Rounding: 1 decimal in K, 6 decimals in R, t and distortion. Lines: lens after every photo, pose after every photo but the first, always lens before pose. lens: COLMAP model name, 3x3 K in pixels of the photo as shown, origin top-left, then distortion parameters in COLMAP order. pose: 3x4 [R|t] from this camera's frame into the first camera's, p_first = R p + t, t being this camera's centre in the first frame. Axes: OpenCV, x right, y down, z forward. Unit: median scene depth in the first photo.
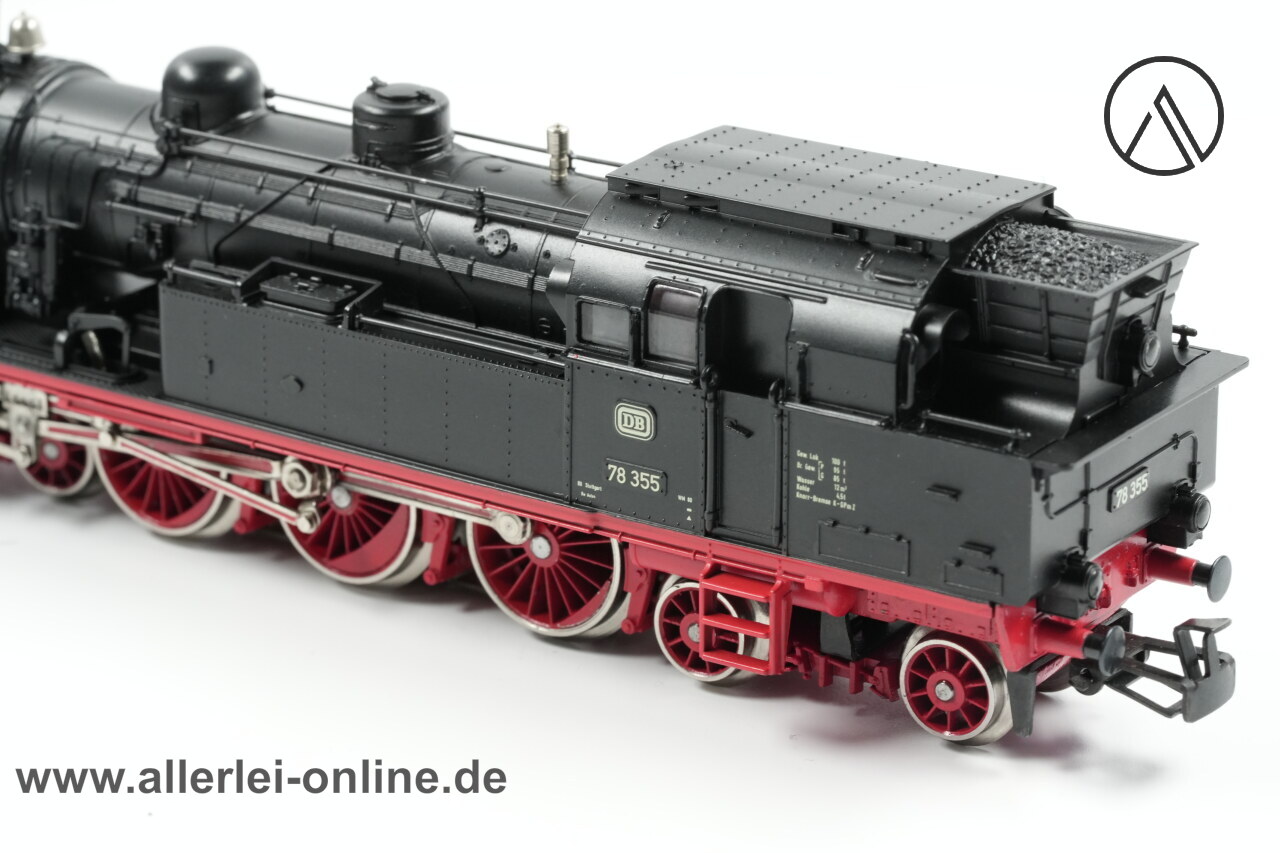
lens RADIAL K [[4505.9, 0, 640.0], [0, 4505.9, 426.5], [0, 0, 1]] dist [-0.254607, -3.115272]
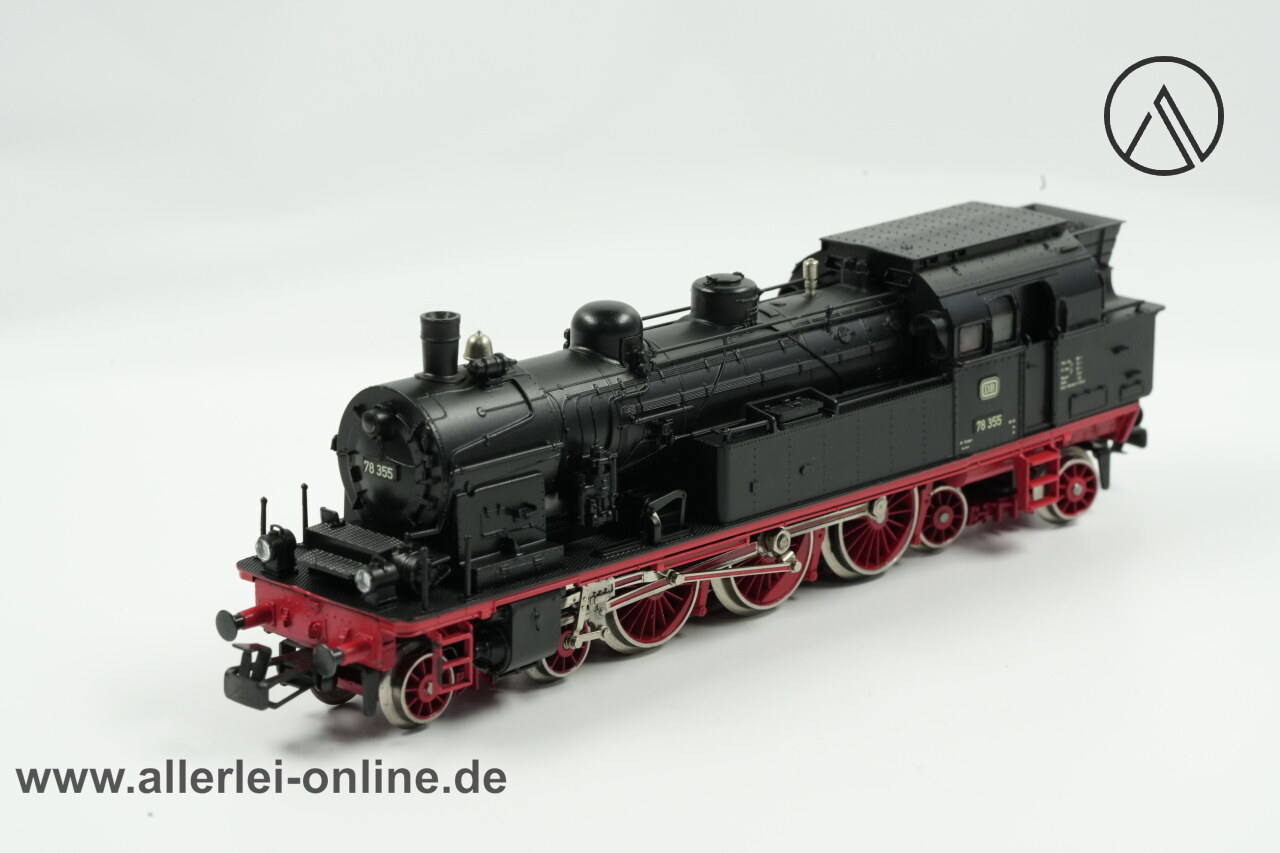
lens RADIAL K [[4505.9, 0, 640.0], [0, 4505.9, 426.5], [0, 0, 1]] dist [-0.254607, -3.115272]
pose [[0.157111, -0.262018, 0.952188, -1.584622], [0.330207, 0.922608, 0.199394, -0.356825], [-0.930742, 0.283092, 0.231472, 0.736822]]
